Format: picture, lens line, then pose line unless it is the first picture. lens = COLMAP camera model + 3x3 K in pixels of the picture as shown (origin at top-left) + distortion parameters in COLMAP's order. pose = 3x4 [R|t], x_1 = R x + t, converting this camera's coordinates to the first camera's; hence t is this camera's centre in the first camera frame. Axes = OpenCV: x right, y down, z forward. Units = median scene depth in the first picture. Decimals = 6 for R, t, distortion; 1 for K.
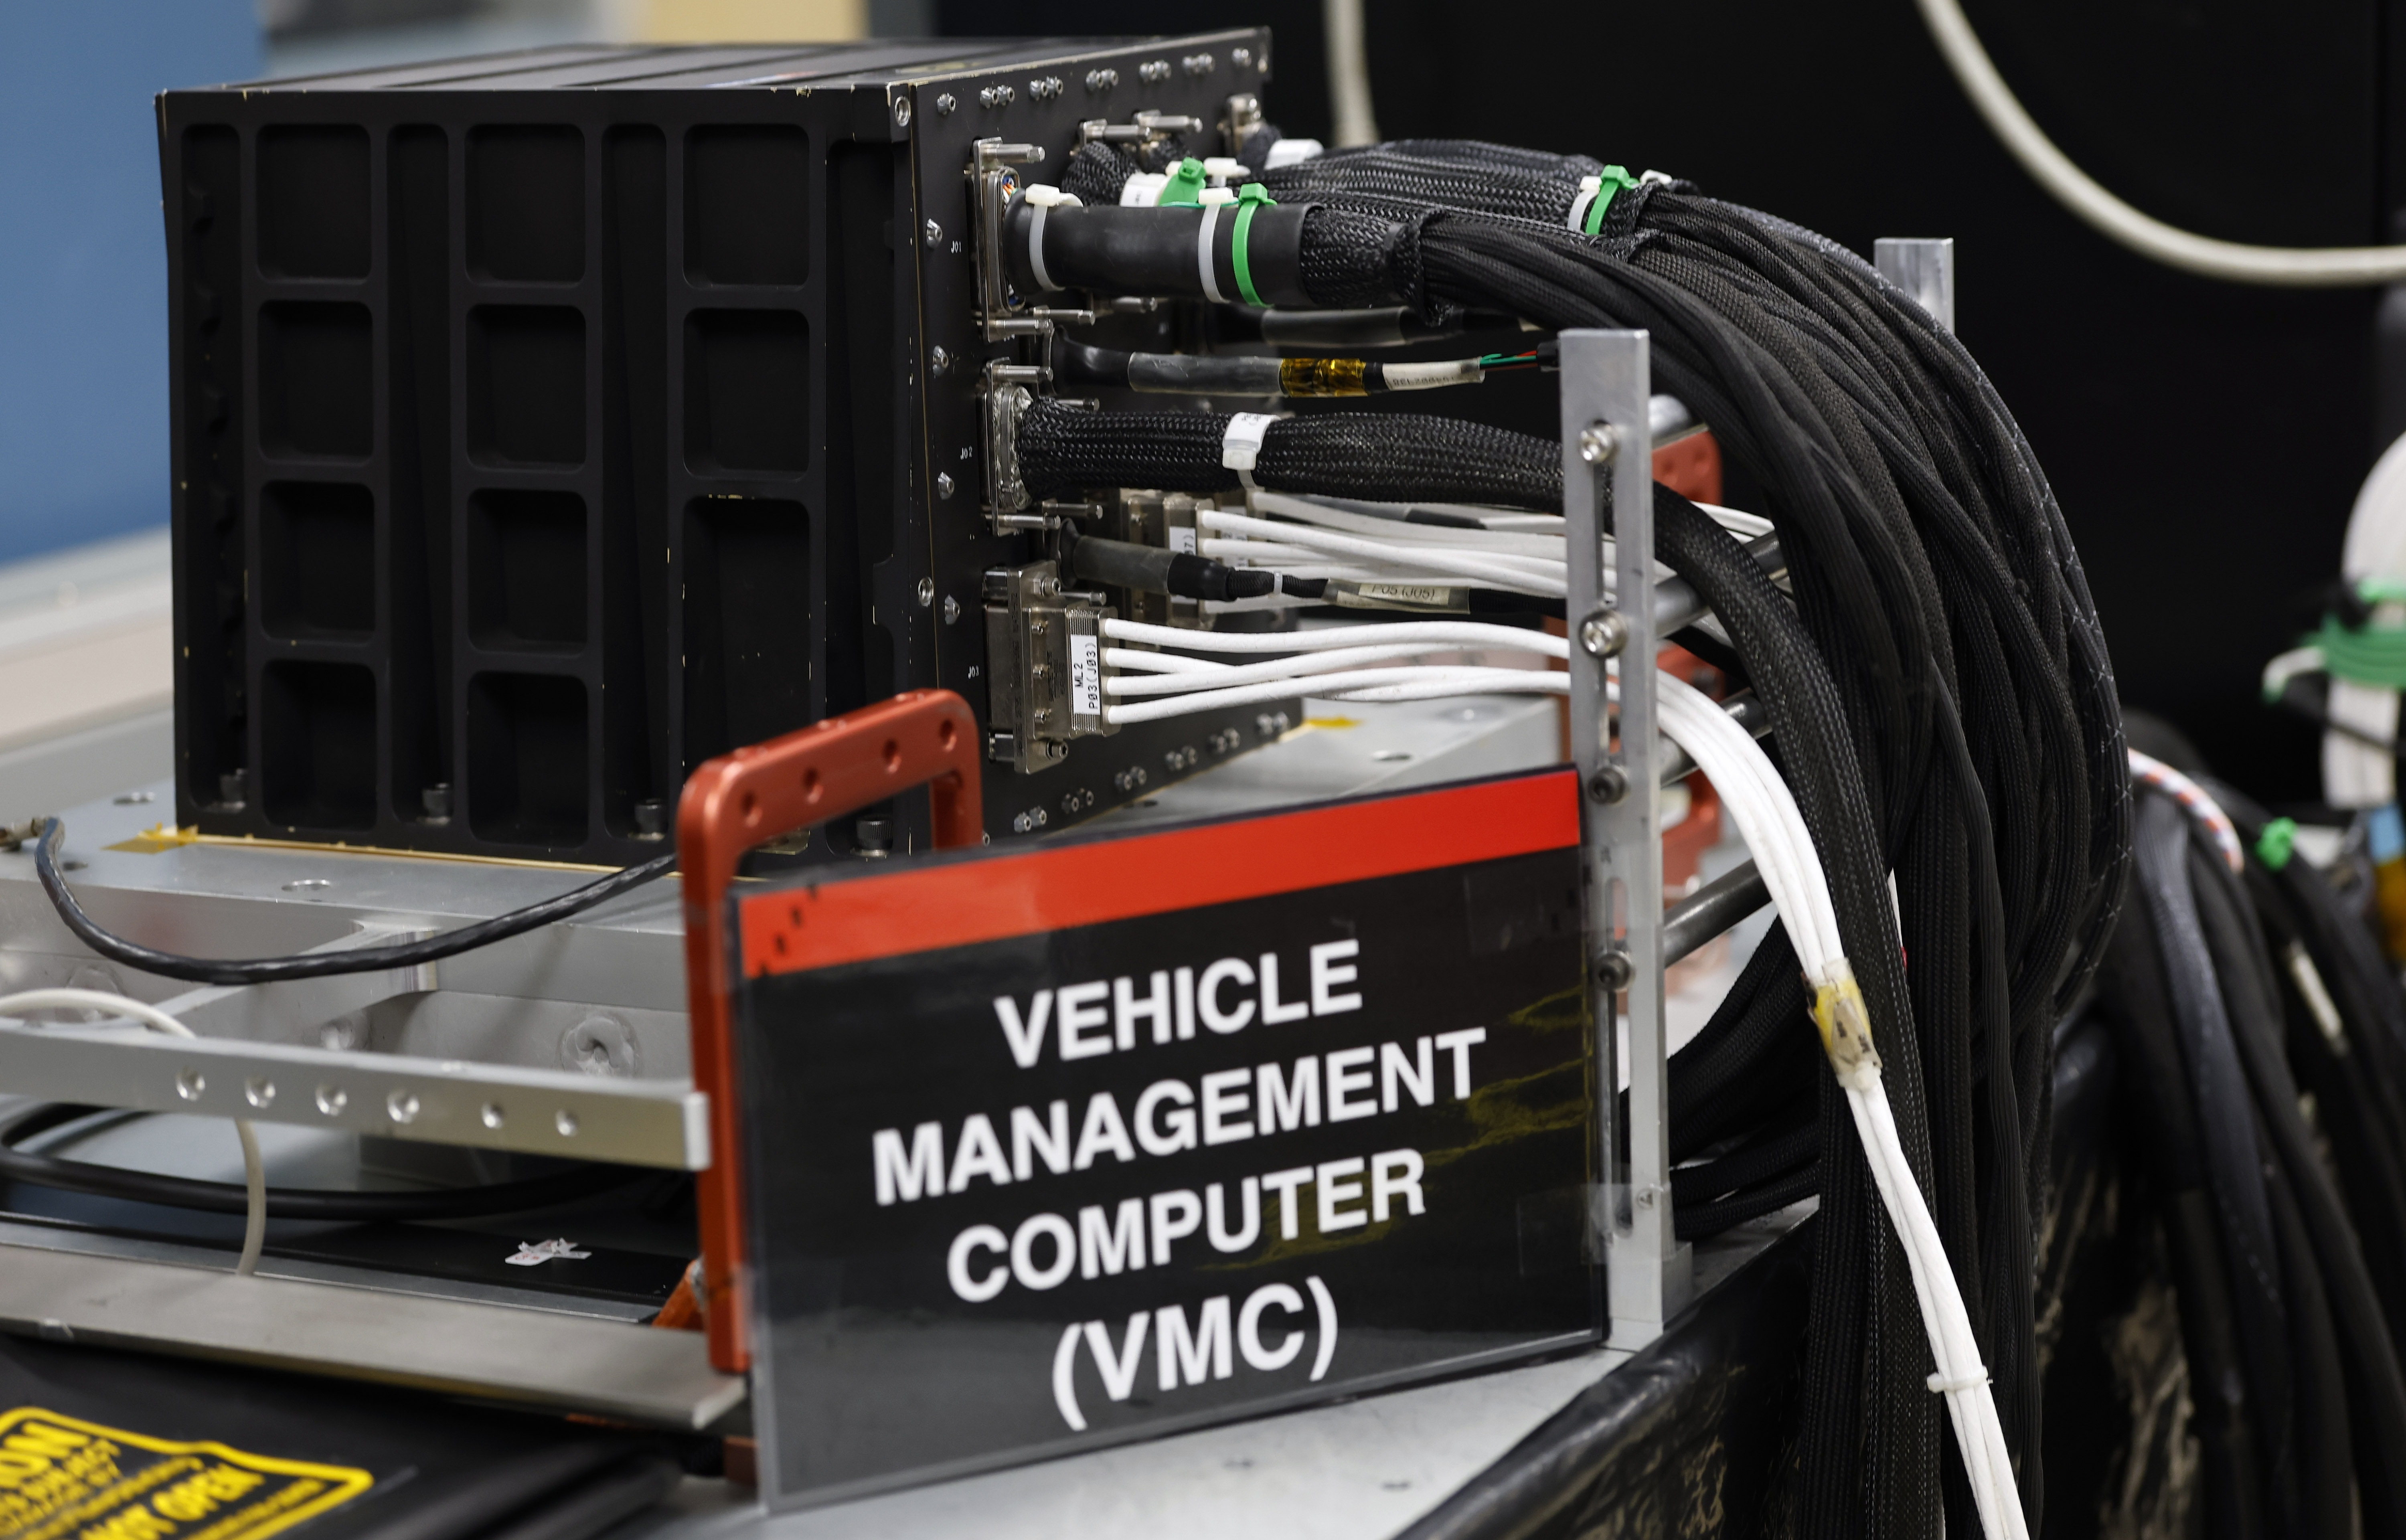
lens RADIAL K [[5223.3, 0, 1203.0], [0, 5223.3, 770.0], [0, 0, 1]] dist [0.015363, -0.371107]
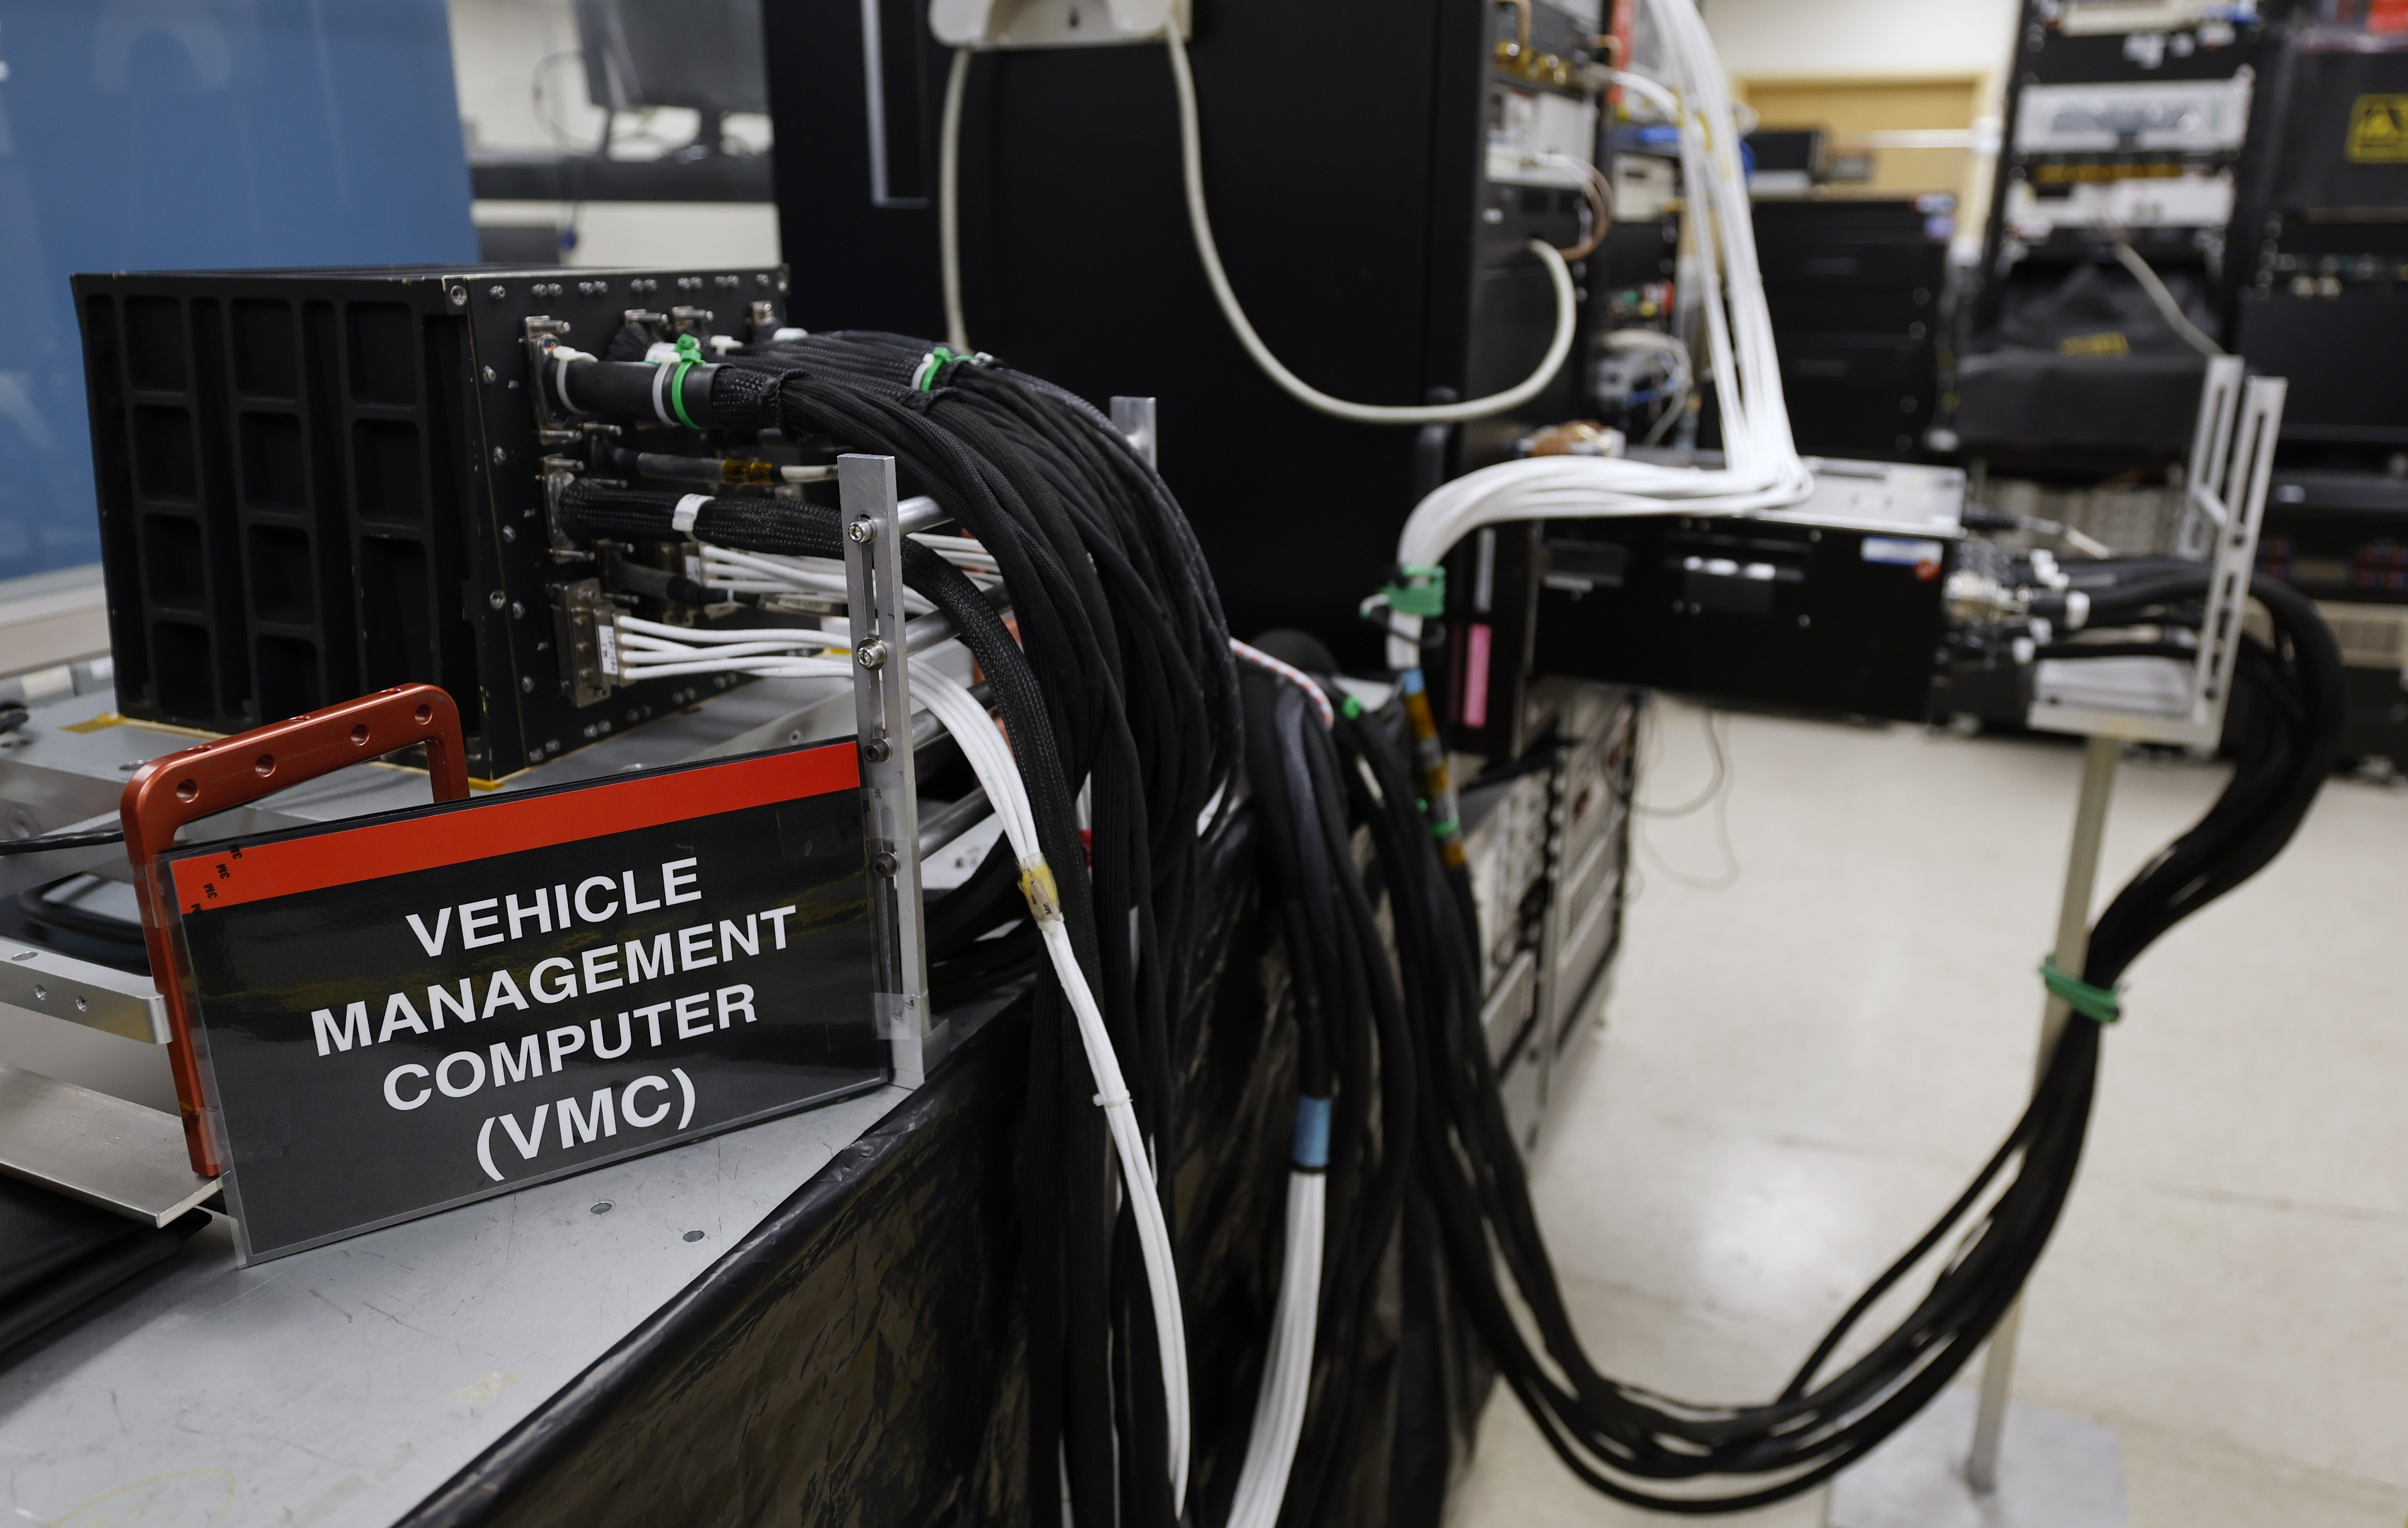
lens RADIAL K [[1661.6, 0, 1205.4], [0, 1661.6, 711.6], [0, 0, 1]] dist [-0.000548, -0.001928]
pose [[0.996840, 0.016080, 0.077788, 0.136378], [-0.023136, 0.995612, 0.090675, -0.055504], [-0.075988, -0.092188, 0.992838, 0.506304]]
